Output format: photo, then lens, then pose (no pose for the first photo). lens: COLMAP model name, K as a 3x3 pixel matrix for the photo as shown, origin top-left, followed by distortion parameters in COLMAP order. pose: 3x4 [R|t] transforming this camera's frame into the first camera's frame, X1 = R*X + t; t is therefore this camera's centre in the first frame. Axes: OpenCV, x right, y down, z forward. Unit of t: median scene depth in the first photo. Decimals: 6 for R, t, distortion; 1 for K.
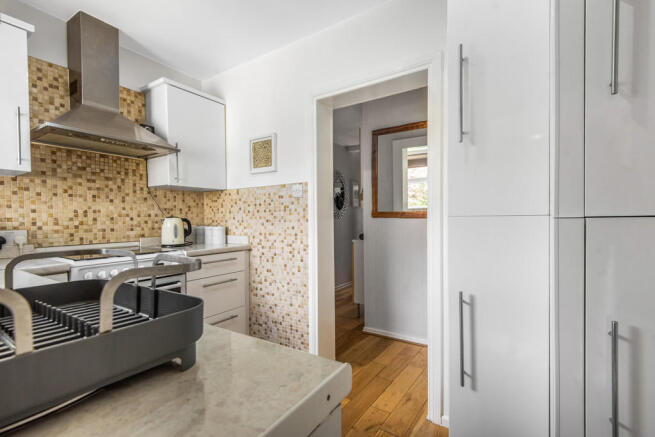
lens RADIAL K [[308.1, 0, 326.6], [0, 308.1, 221.2], [0, 0, 1]] dist [-0.013084, -0.002141]
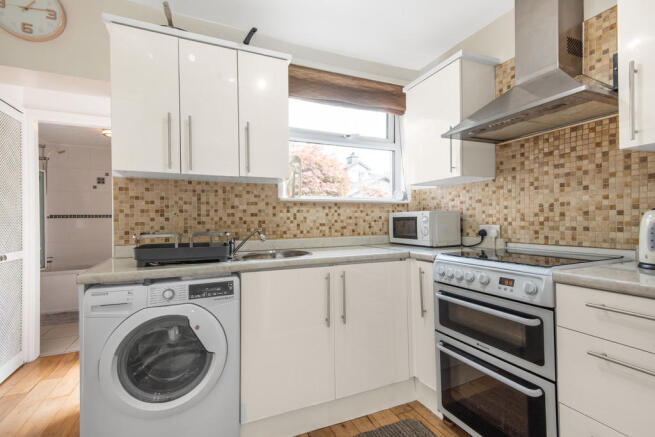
lens RADIAL K [[308.1, 0, 328.3], [0, 308.1, 219.7], [0, 0, 1]] dist [-0.013084, -0.002141]
pose [[-0.580797, 0.015196, -0.813906, 0.236009], [0.013645, 0.999867, 0.008931, -0.007159], [0.813934, -0.005918, -0.580927, 0.990138]]
